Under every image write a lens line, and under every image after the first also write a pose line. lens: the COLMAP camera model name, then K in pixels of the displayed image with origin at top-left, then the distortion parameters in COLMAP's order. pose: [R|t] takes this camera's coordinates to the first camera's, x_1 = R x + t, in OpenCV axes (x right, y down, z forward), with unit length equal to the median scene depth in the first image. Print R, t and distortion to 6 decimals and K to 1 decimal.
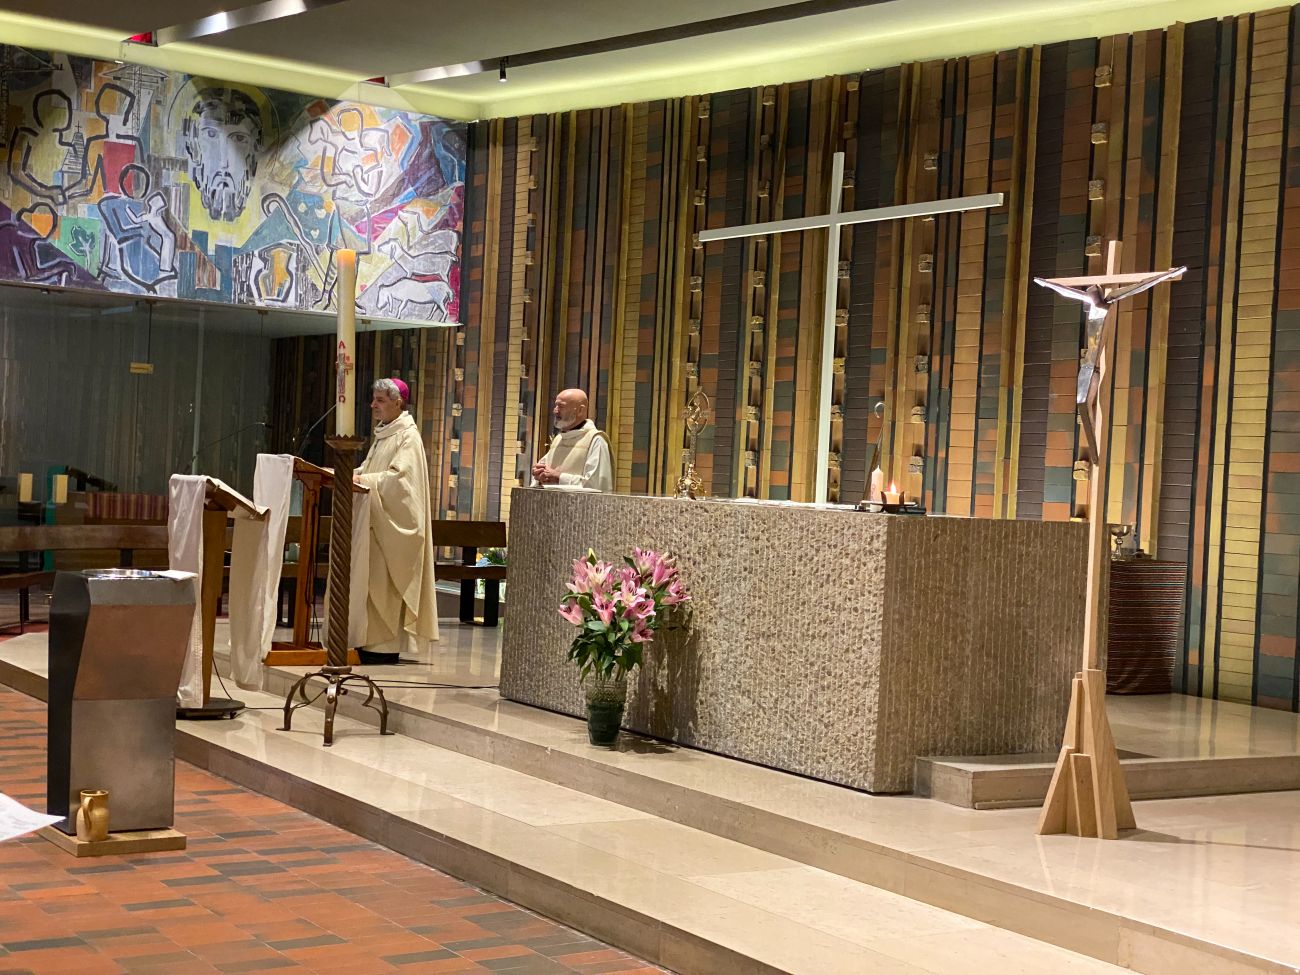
lens RADIAL K [[1938.2, 0, 633.3], [0, 1938.2, 473.0], [0, 0, 1]] dist [0.116467, 0.000000]
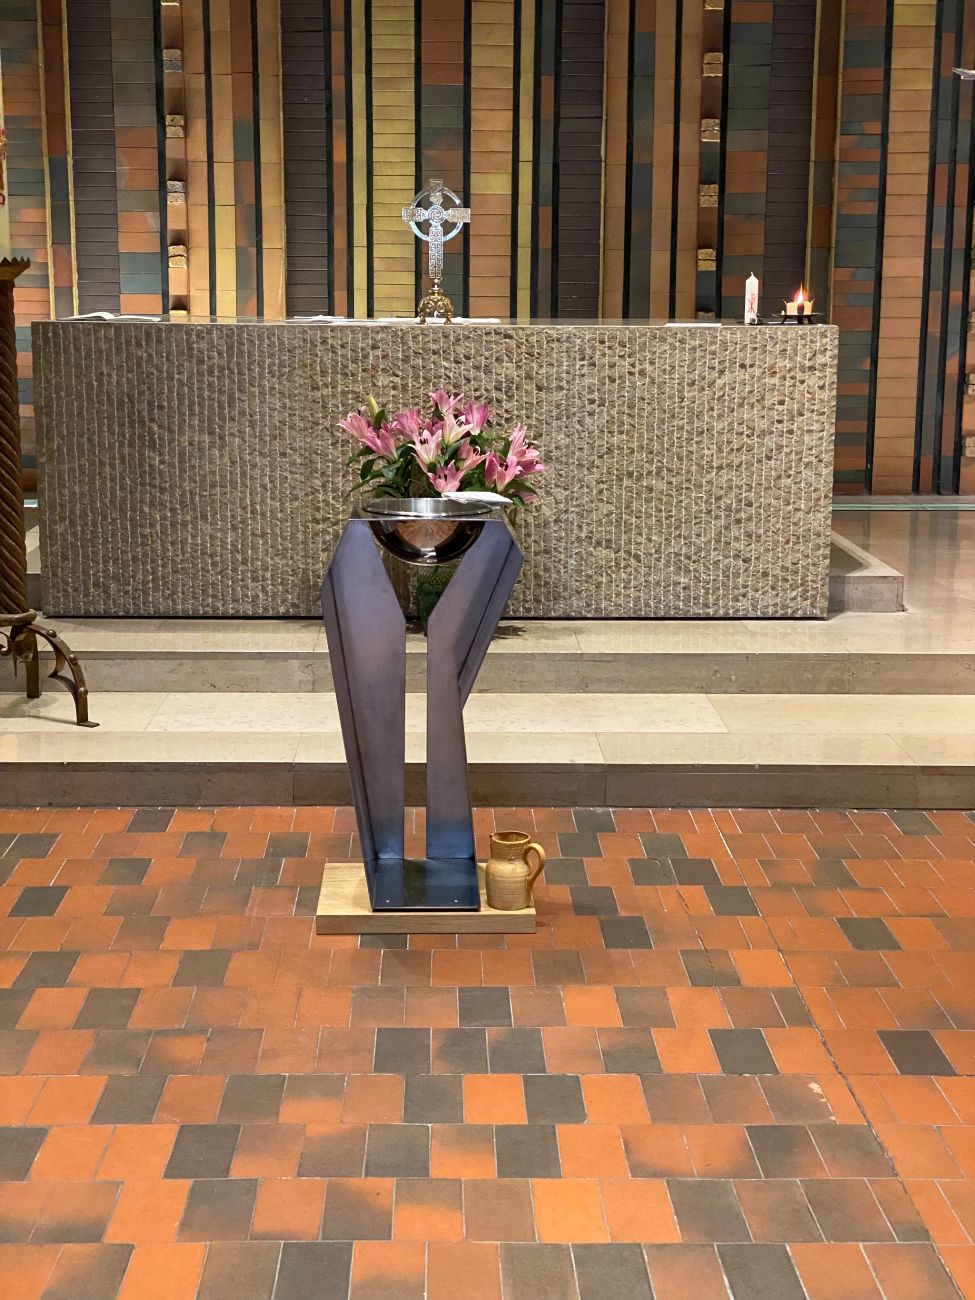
lens RADIAL K [[1938.2, 0, 486.6], [0, 1938.2, 618.9], [0, 0, 1]] dist [0.116467, 0.000000]
pose [[0.532984, -0.195646, 0.823196, -0.567734], [0.023244, 0.975918, 0.216894, -0.036387], [-0.845806, -0.096467, 0.524696, 0.472519]]
